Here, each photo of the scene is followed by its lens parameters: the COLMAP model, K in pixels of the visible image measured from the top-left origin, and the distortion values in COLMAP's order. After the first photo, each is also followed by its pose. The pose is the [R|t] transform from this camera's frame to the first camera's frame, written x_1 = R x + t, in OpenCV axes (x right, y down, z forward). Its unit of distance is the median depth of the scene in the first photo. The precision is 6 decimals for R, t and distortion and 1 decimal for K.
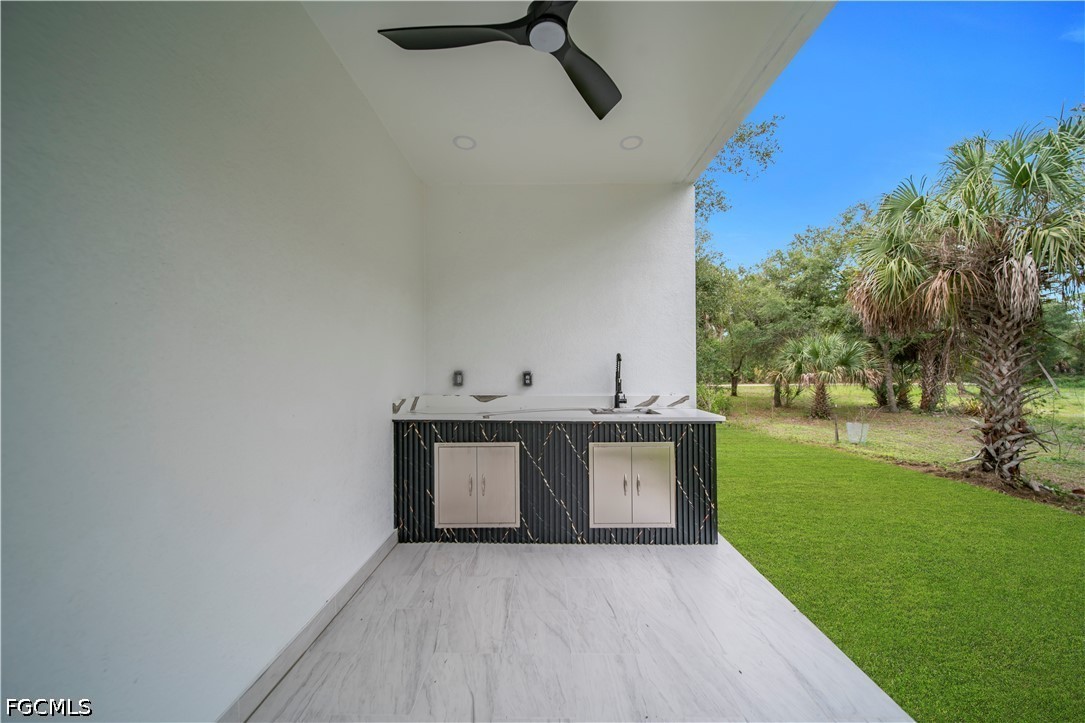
lens RADIAL K [[374.7, 0, 547.3], [0, 374.7, 368.1], [0, 0, 1]] dist [0.002010, -0.001724]
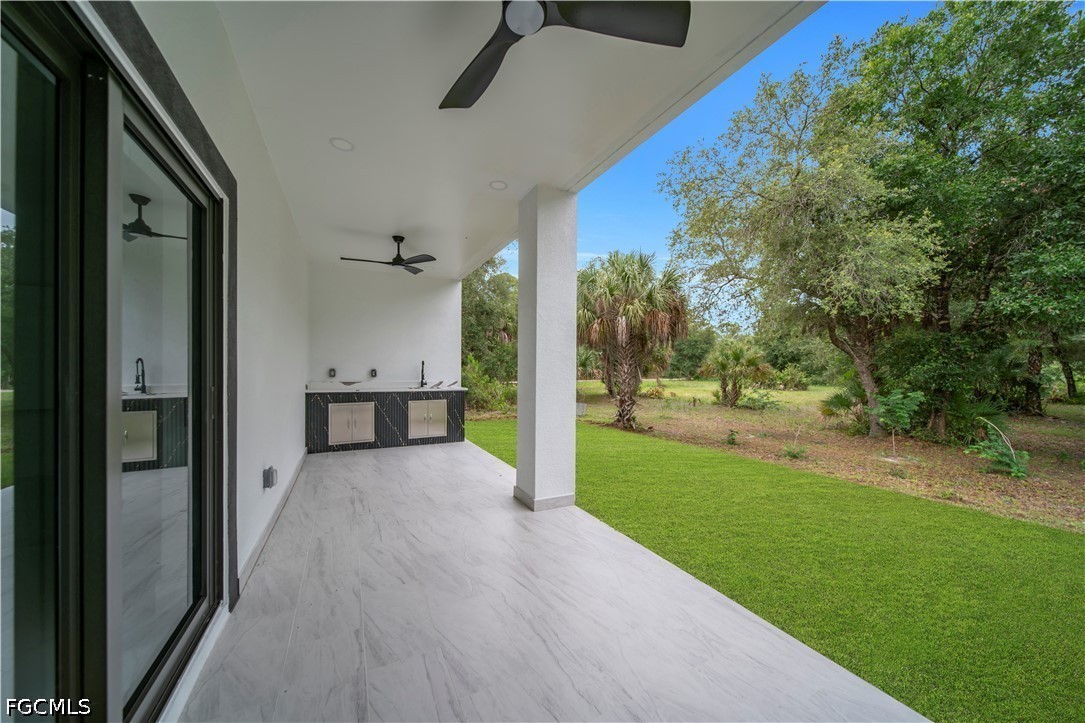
lens RADIAL K [[374.7, 0, 547.3], [0, 374.7, 368.1], [0, 0, 1]] dist [0.002010, -0.001724]
pose [[0.880651, 0.007337, 0.473709, -0.184613], [-0.008999, 0.999959, 0.001243, -0.006677], [-0.473680, -0.005358, 0.880681, -1.143543]]
